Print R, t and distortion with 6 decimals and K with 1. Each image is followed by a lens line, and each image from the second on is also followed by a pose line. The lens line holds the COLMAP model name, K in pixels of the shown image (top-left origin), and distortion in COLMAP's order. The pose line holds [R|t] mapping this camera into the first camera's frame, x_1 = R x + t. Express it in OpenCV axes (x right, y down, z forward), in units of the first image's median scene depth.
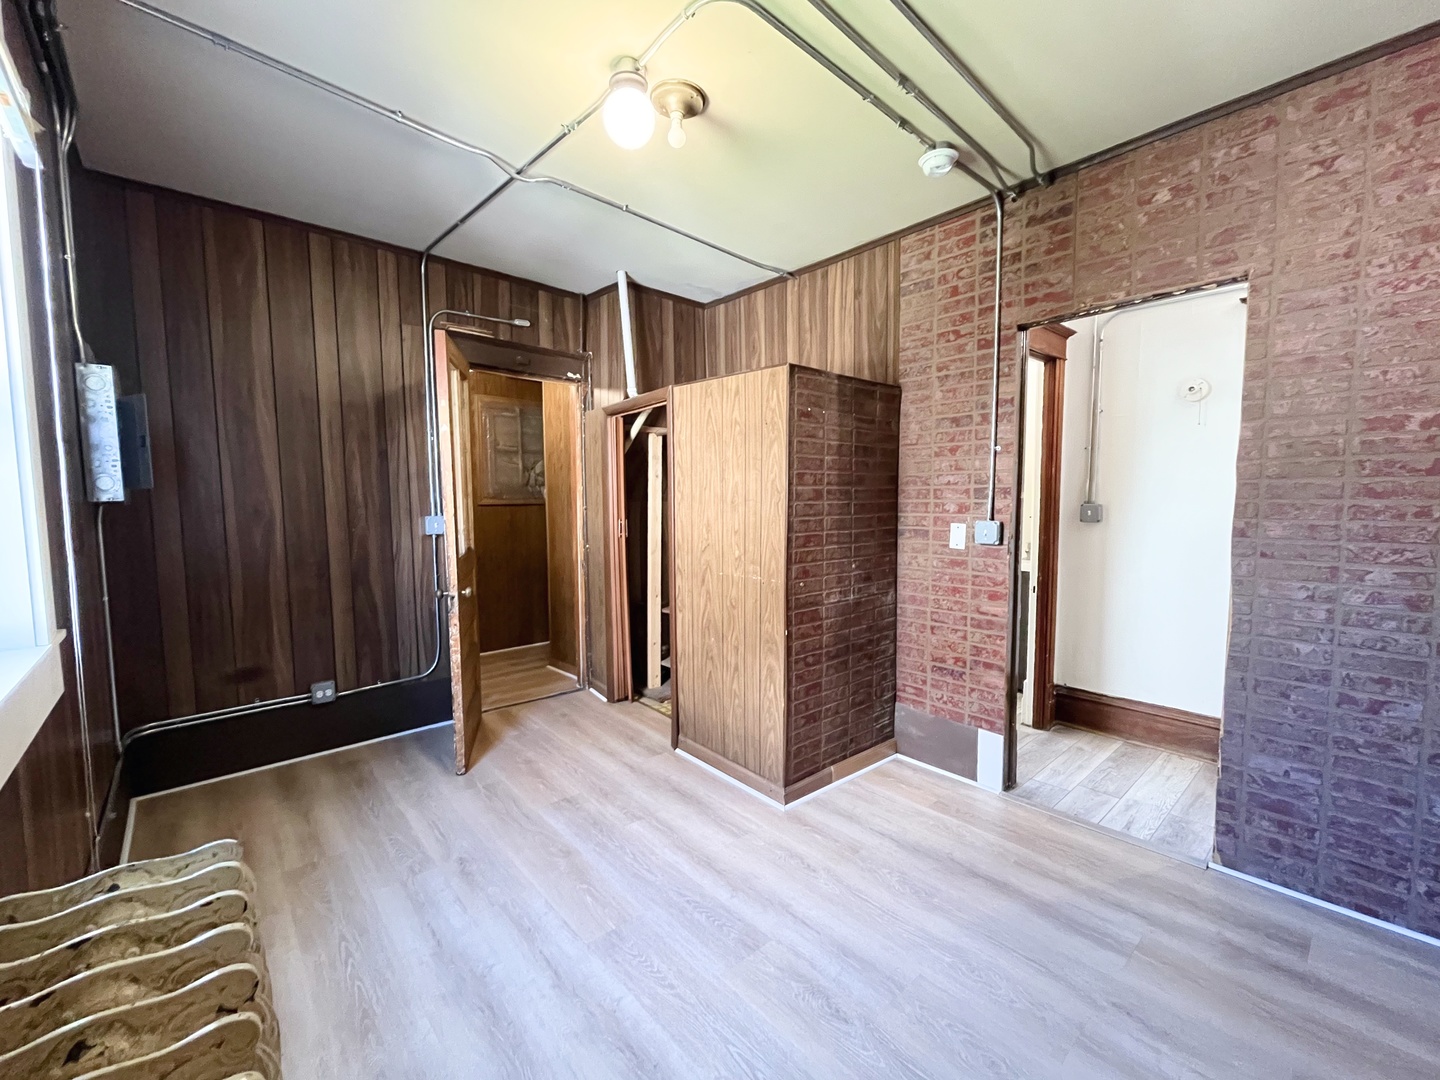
lens RADIAL K [[602.6, 0, 720.0], [0, 602.6, 540.0], [0, 0, 1]] dist [-0.003704, -0.000630]
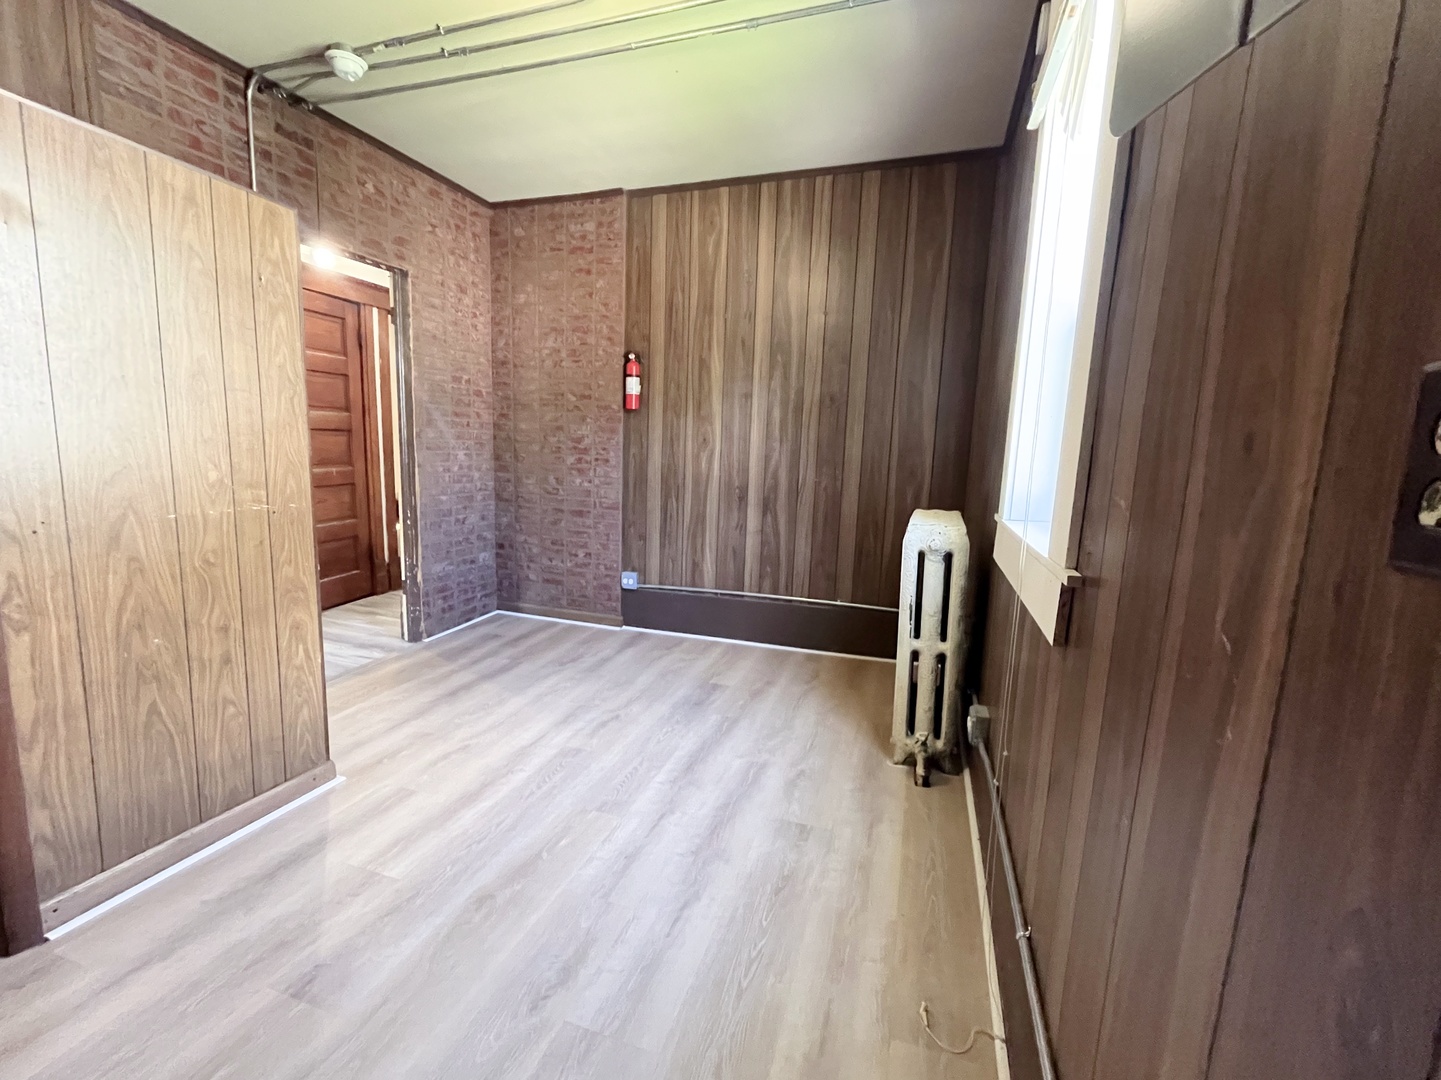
lens RADIAL K [[603.0, 0, 720.5], [0, 603.0, 540.0], [0, 0, 1]] dist [-0.003704, -0.000630]
pose [[-0.502354, -0.147335, 0.852017, -1.012028], [0.034316, 0.981202, 0.189907, -0.015867], [-0.863981, 0.124638, -0.487855, 1.143310]]
